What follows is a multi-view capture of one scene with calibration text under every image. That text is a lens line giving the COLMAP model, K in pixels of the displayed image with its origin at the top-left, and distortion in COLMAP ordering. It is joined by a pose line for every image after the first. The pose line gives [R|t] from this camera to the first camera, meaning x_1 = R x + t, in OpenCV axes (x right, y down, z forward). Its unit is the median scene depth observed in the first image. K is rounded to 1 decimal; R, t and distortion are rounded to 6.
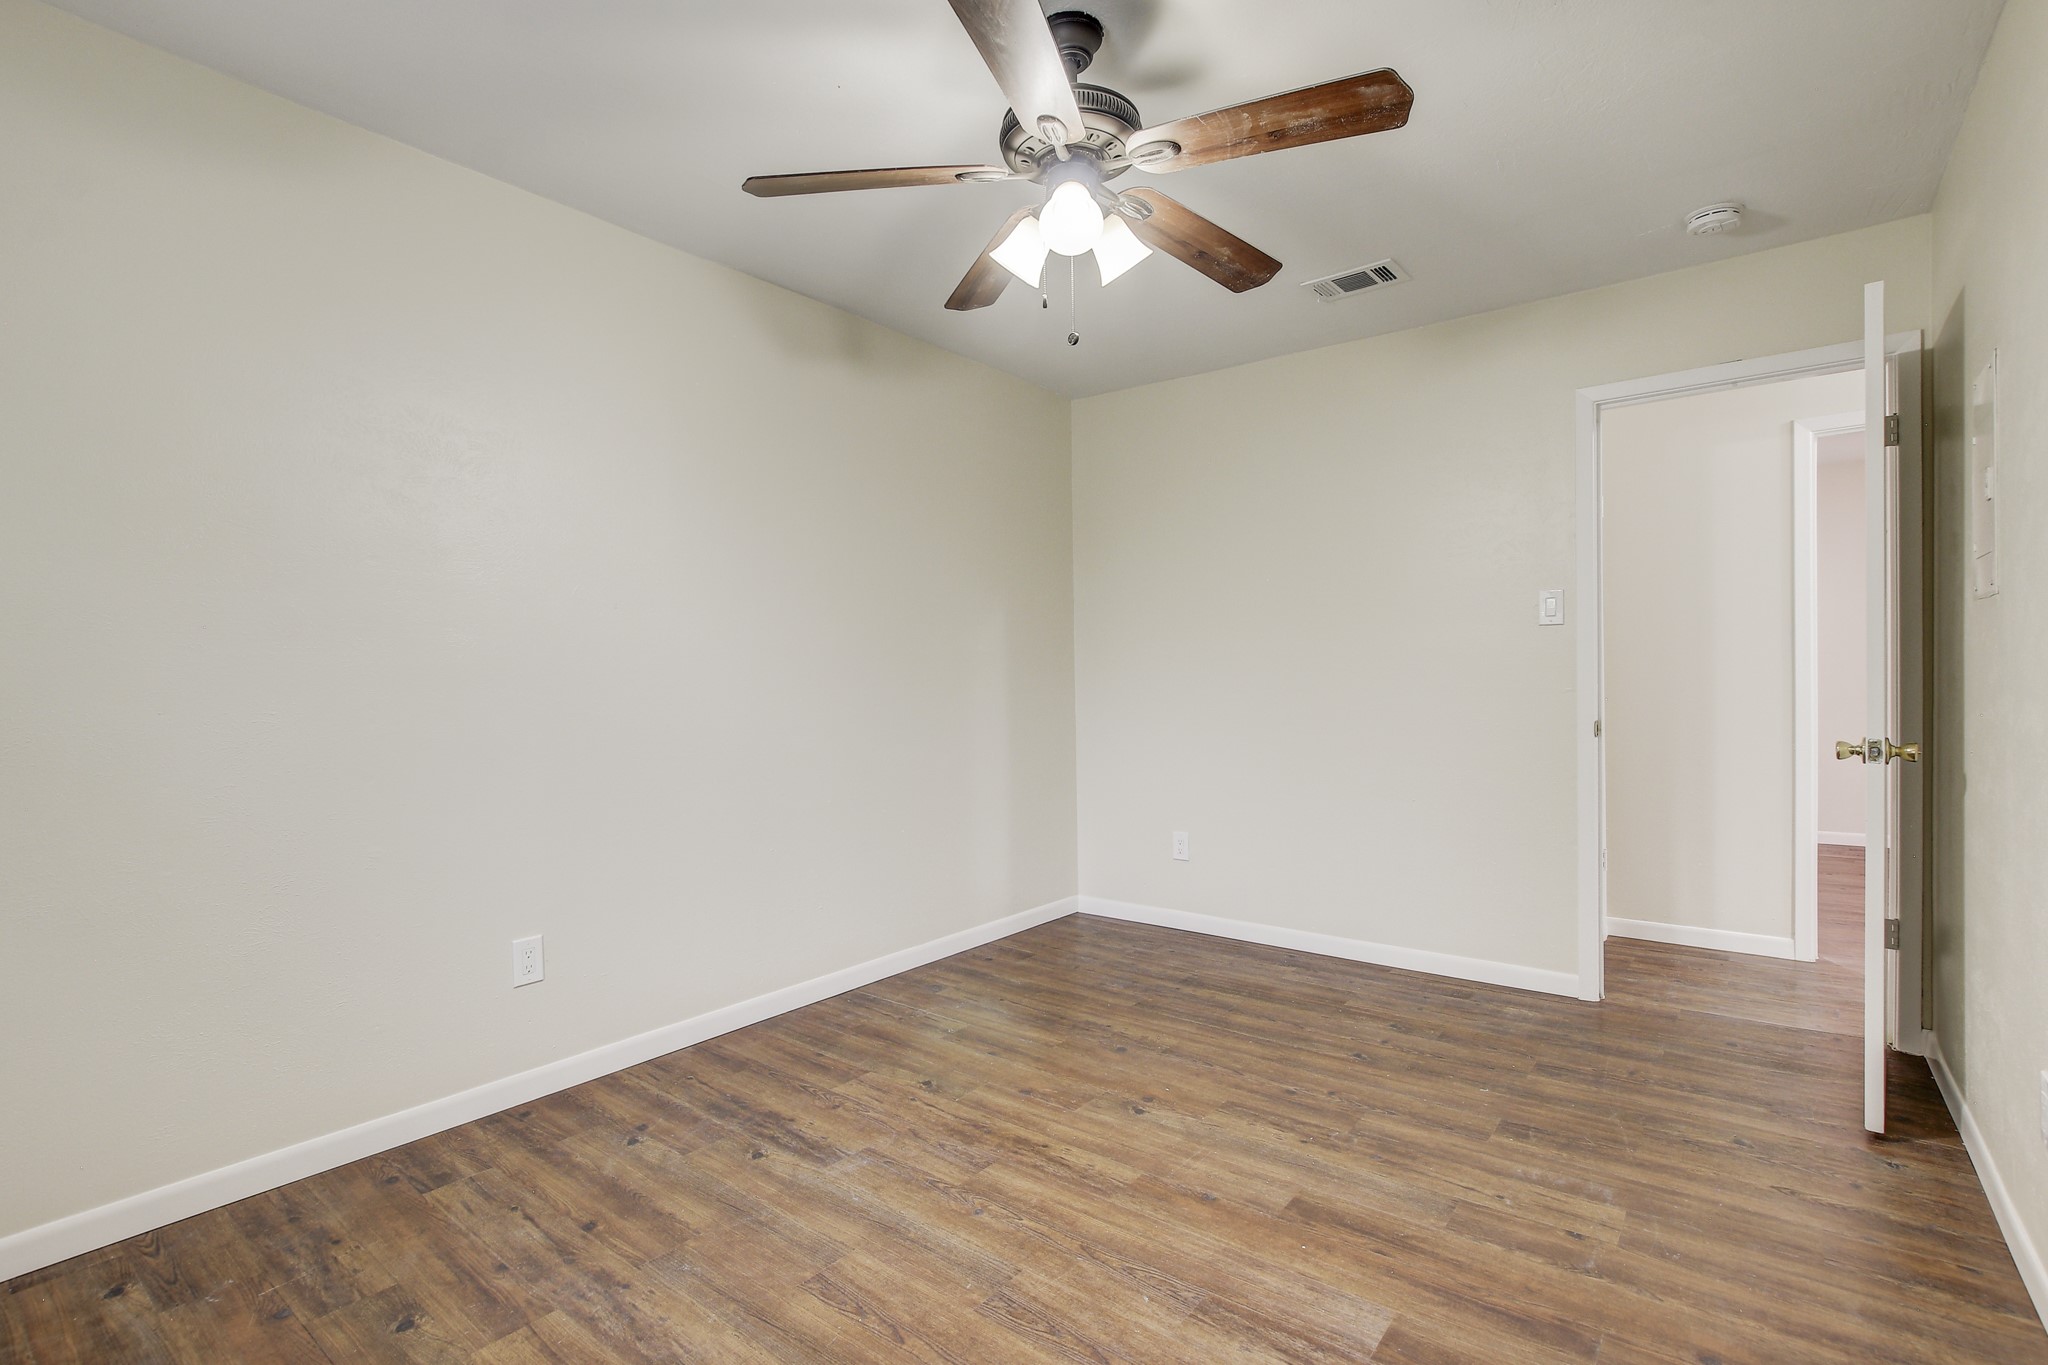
lens RADIAL K [[958.7, 0, 1023.3], [0, 958.7, 688.3], [0, 0, 1]] dist [-0.011979, 0.001263]
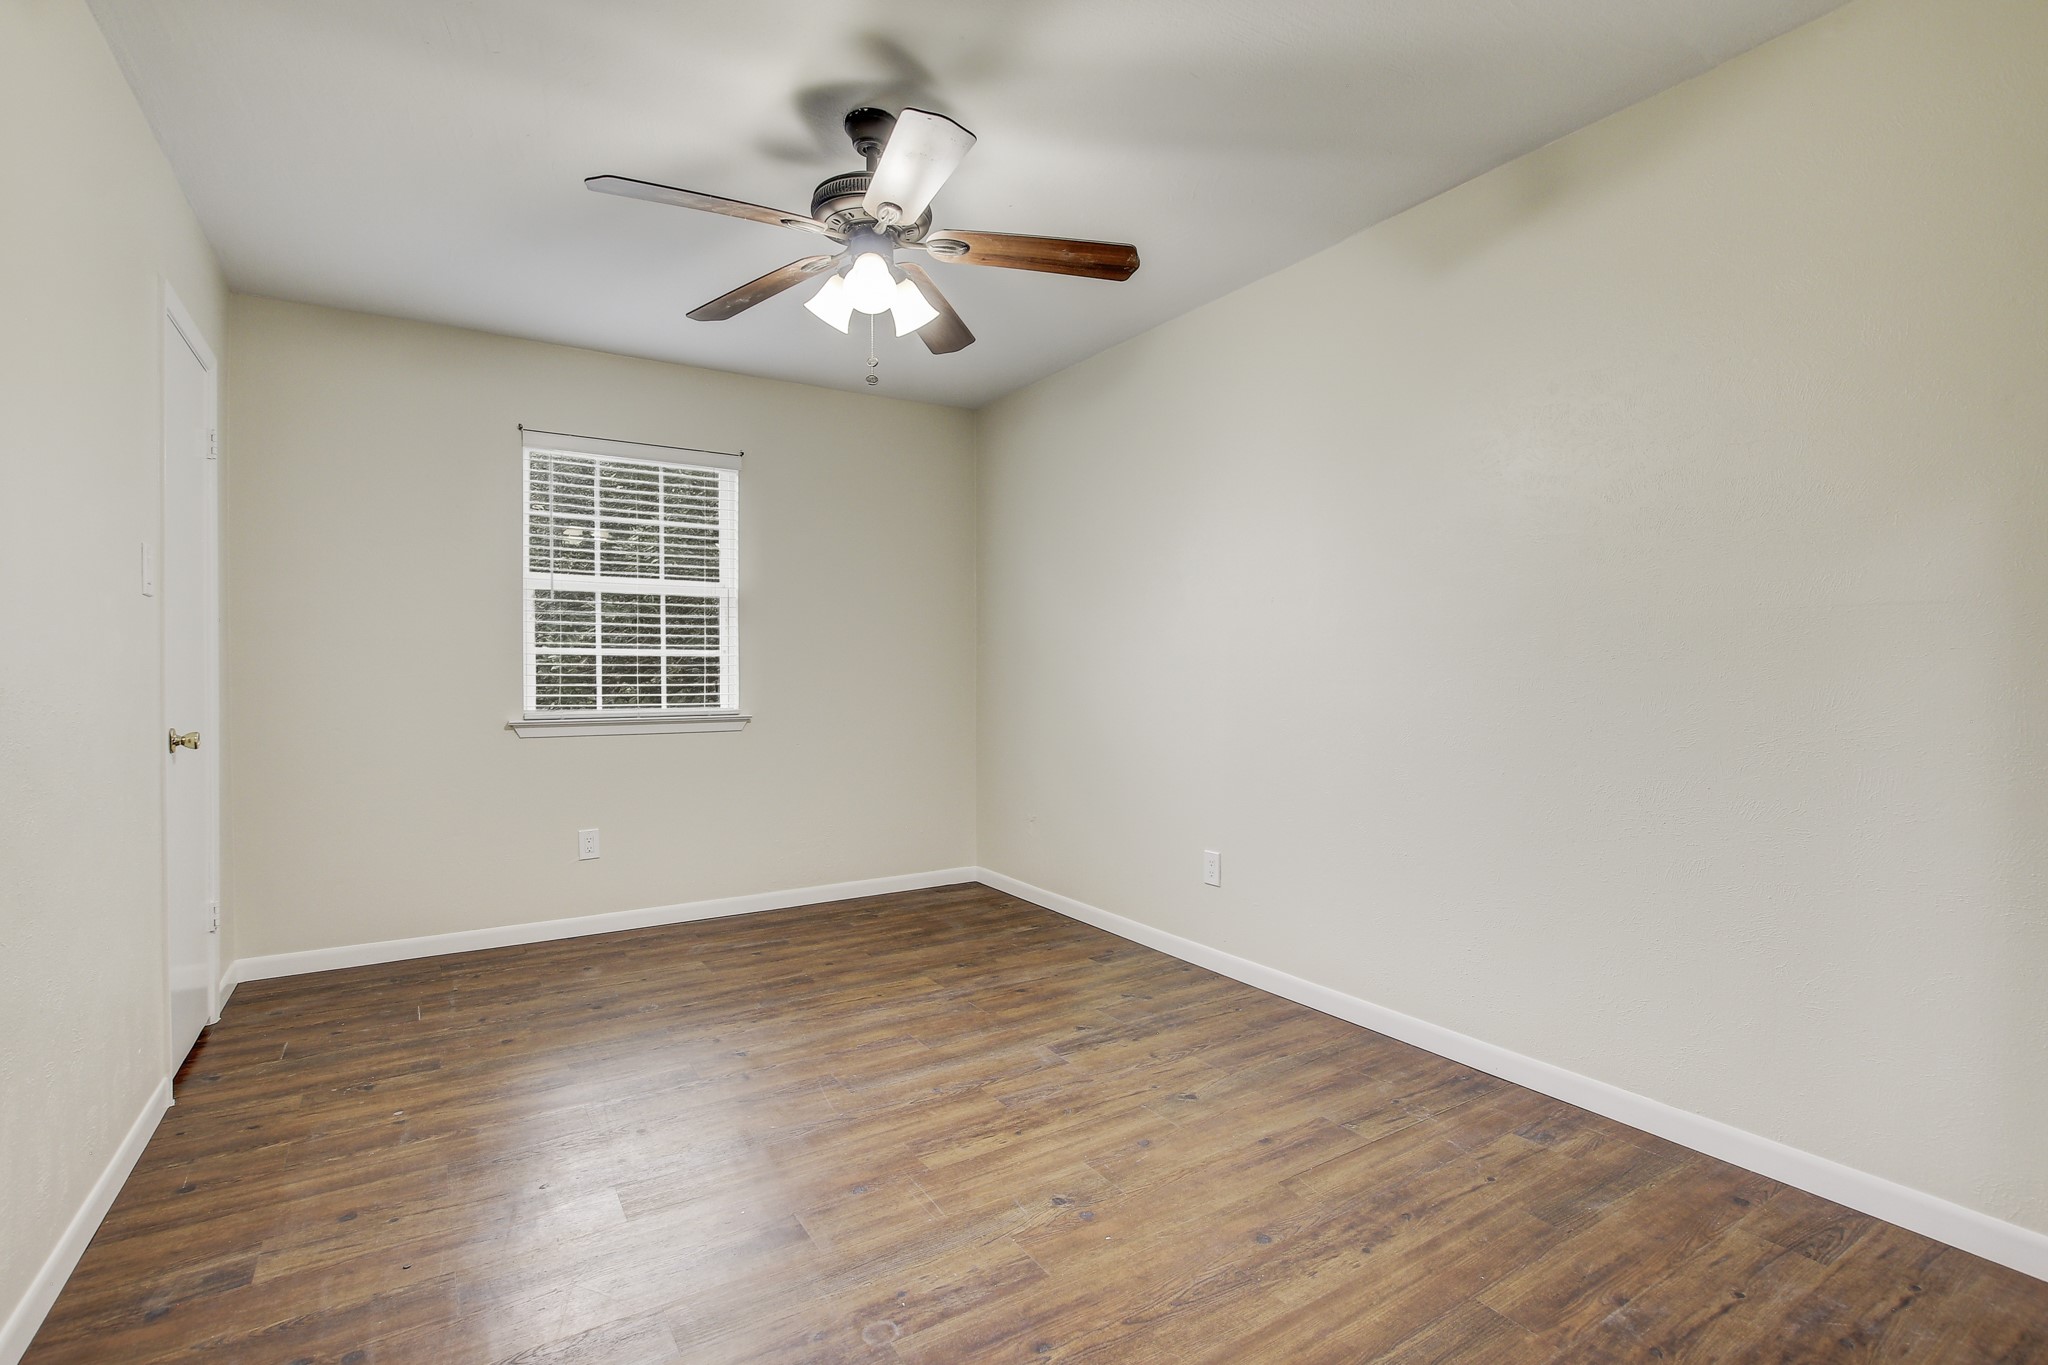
lens RADIAL K [[958.7, 0, 1023.3], [0, 958.7, 688.3], [0, 0, 1]] dist [-0.011979, 0.001263]
pose [[-0.341024, 0.026666, -0.939676, 0.903121], [-0.002656, 0.999566, 0.029329, -0.010950], [0.940051, 0.012498, -0.340805, 1.283350]]
